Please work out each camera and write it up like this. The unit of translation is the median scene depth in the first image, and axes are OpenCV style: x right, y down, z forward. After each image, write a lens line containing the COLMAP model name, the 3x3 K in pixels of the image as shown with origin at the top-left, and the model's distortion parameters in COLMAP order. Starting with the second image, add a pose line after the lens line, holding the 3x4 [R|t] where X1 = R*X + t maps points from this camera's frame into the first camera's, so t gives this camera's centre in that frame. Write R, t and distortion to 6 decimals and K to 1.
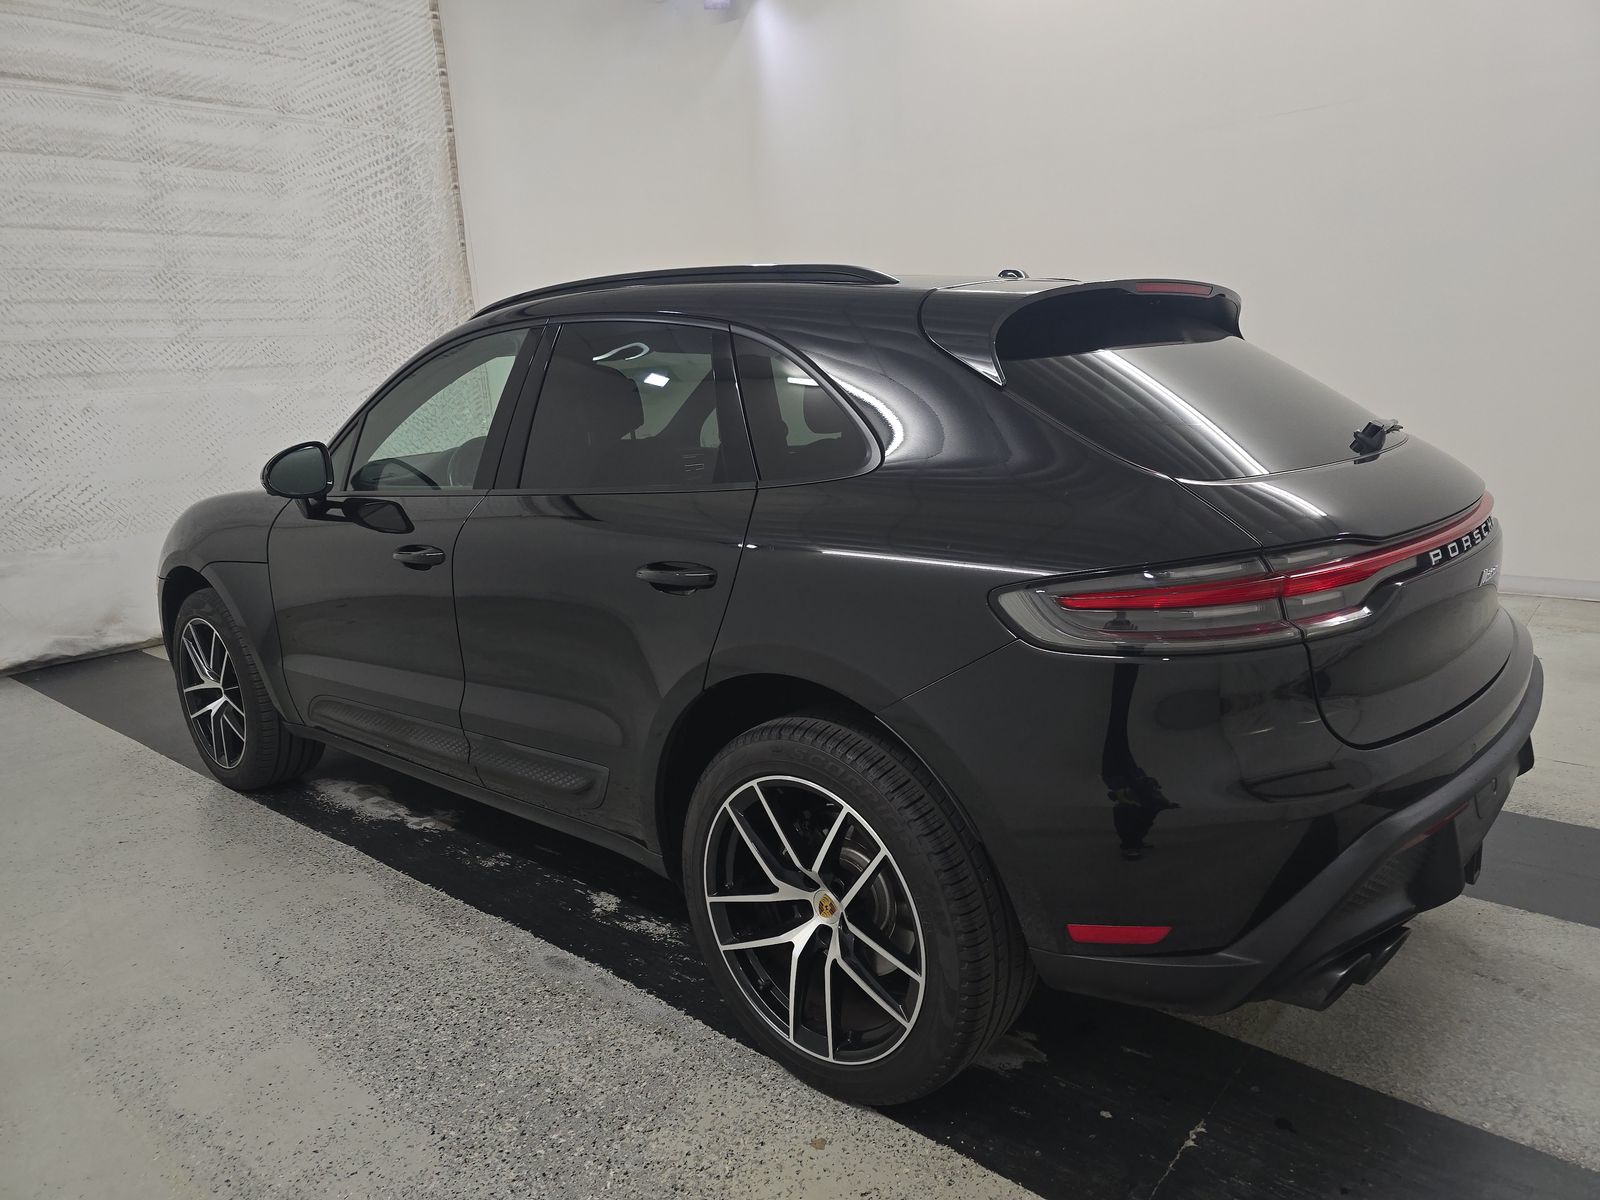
lens RADIAL K [[1073.4, 0, 808.4], [0, 1073.4, 597.2], [0, 0, 1]] dist [0.021223, -0.021649]
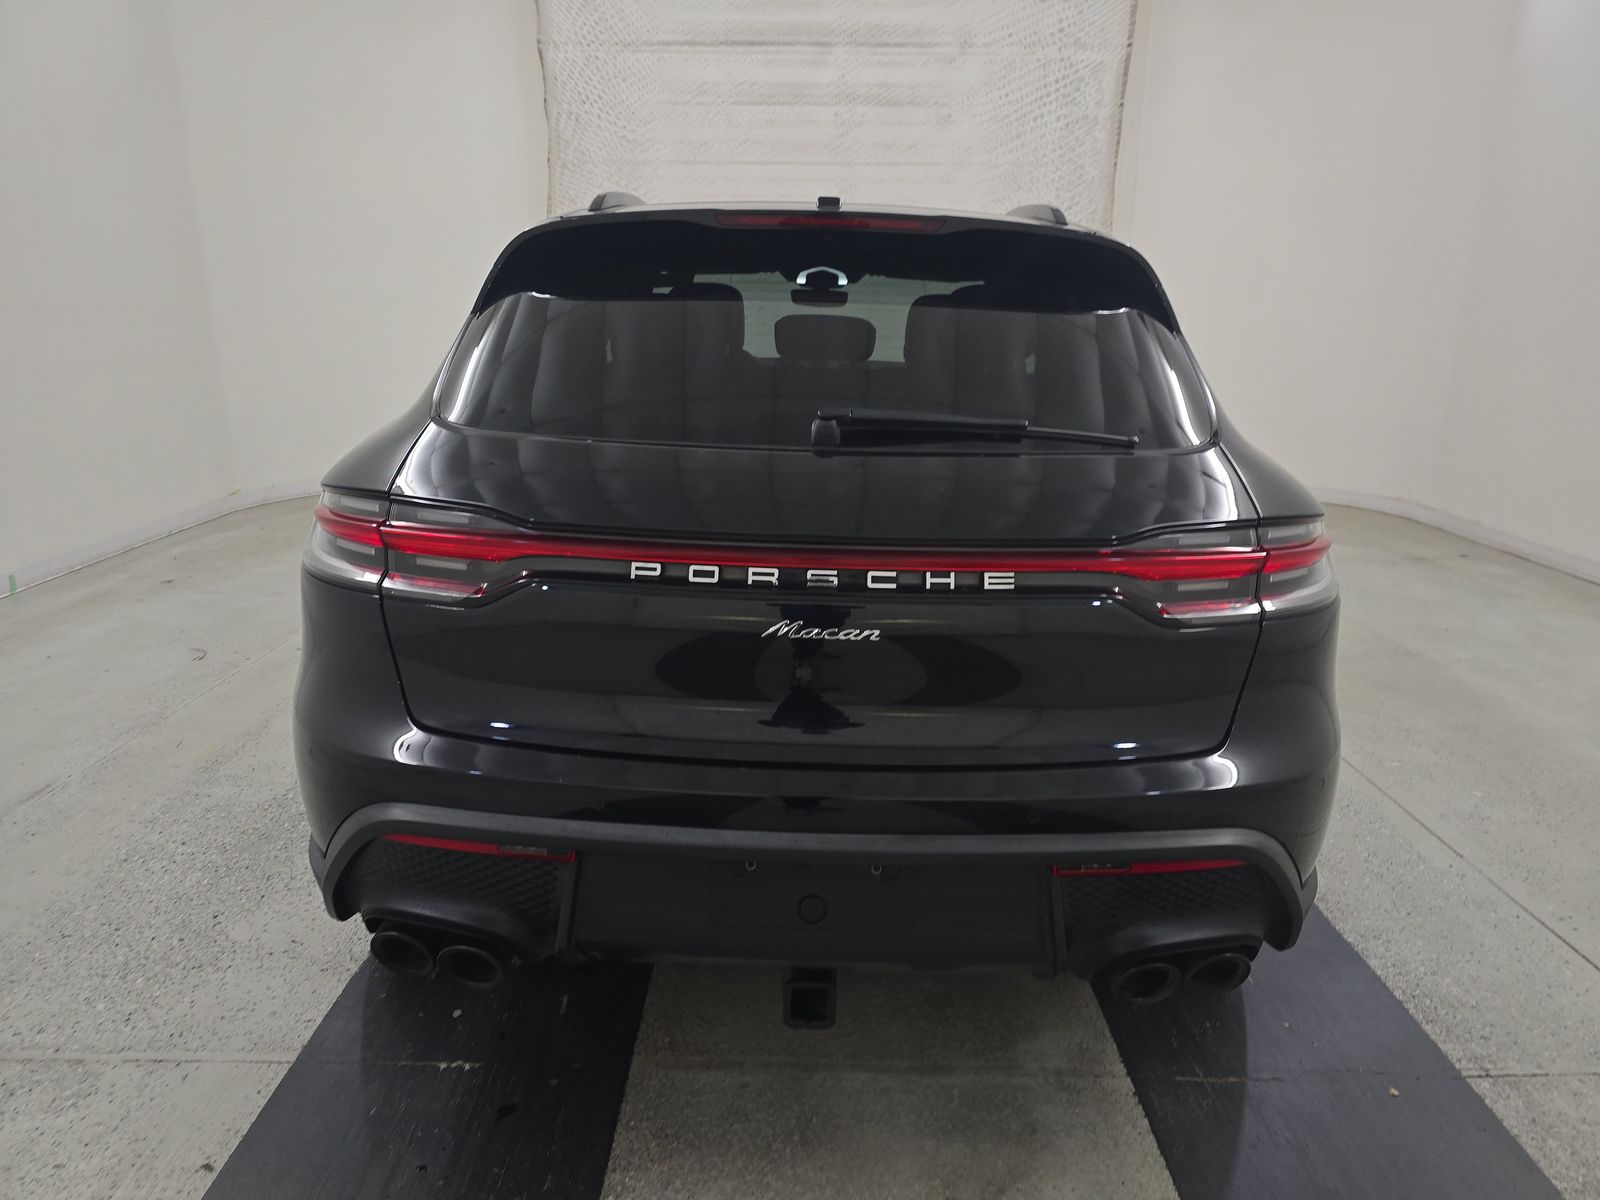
lens RADIAL K [[1073.4, 0, 801.1], [0, 1073.4, 598.5], [0, 0, 1]] dist [0.021223, -0.021649]
pose [[0.650245, 0.262068, -0.713093, 0.363045], [-0.207708, 0.964184, 0.164944, -0.054447], [0.730780, 0.040861, 0.681389, 0.154501]]
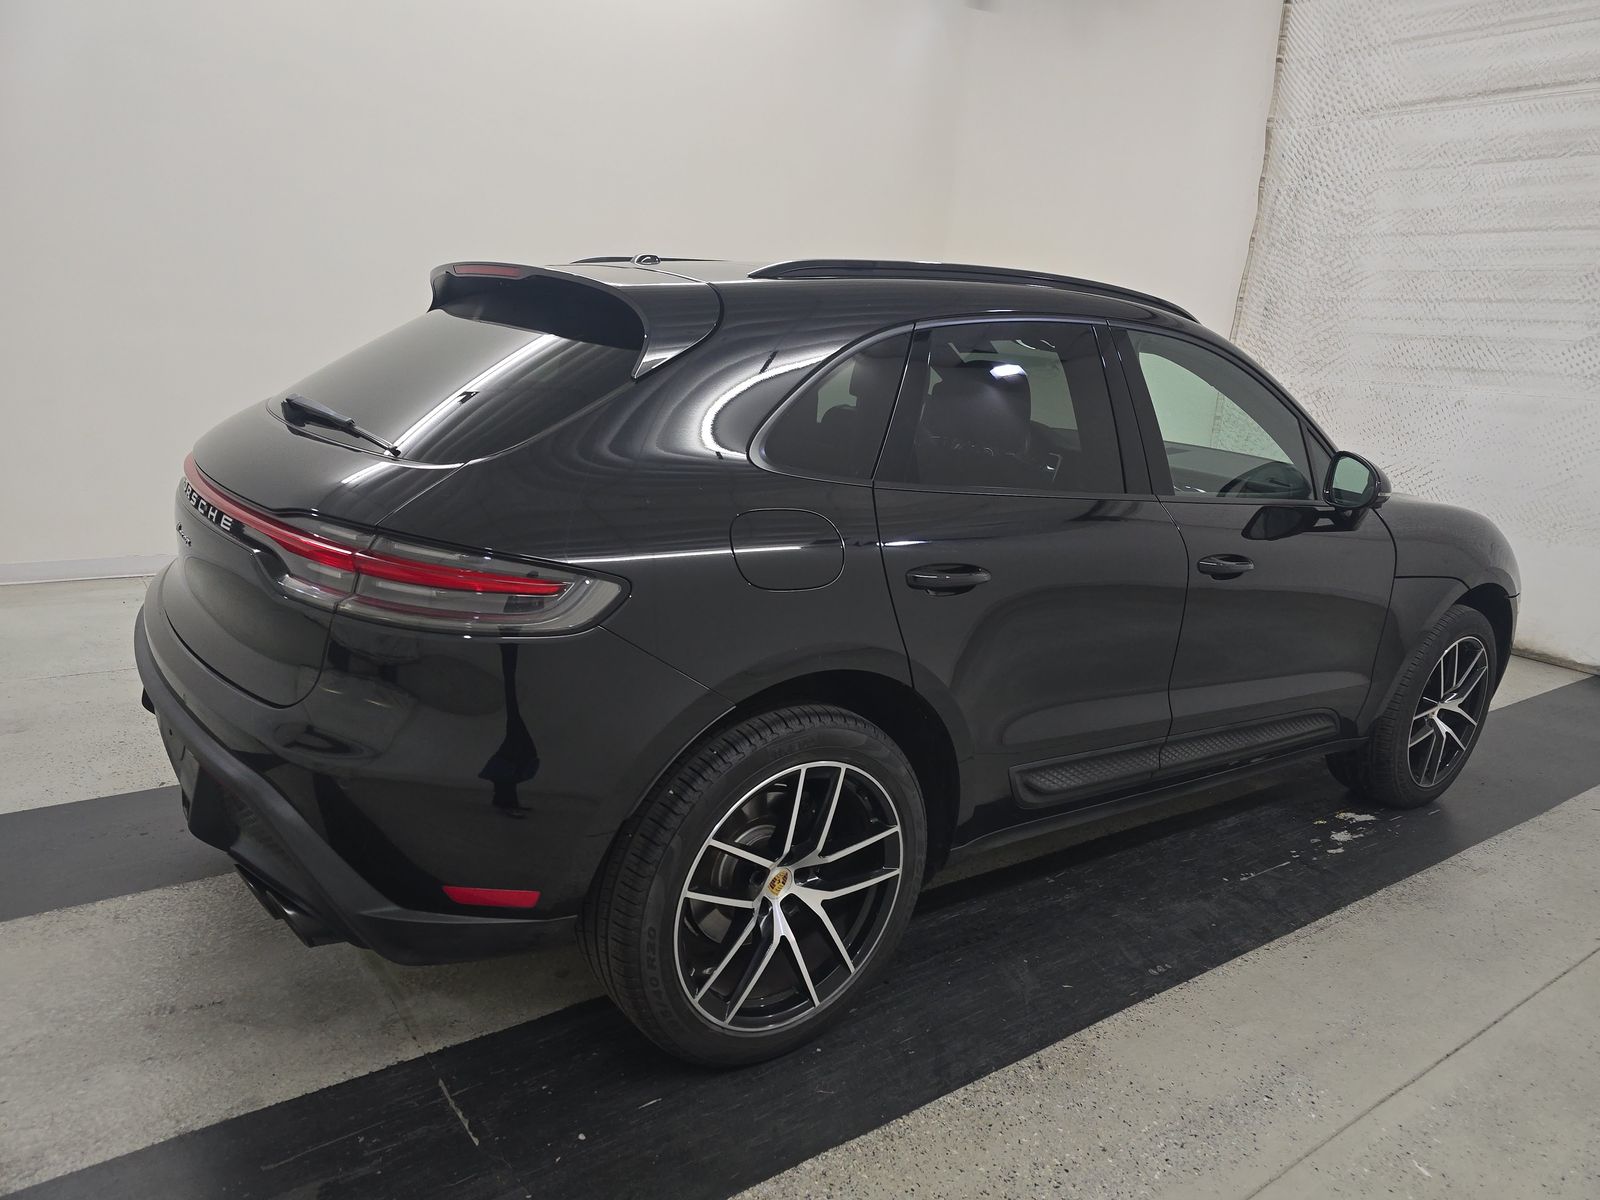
lens RADIAL K [[1073.4, 0, 813.3], [0, 1073.4, 599.5], [0, 0, 1]] dist [0.021223, -0.021649]
pose [[-0.211614, 0.264270, -0.940947, 0.490557], [-0.265219, 0.911097, 0.315533, -0.154664], [0.940680, 0.316328, -0.122711, 0.560565]]
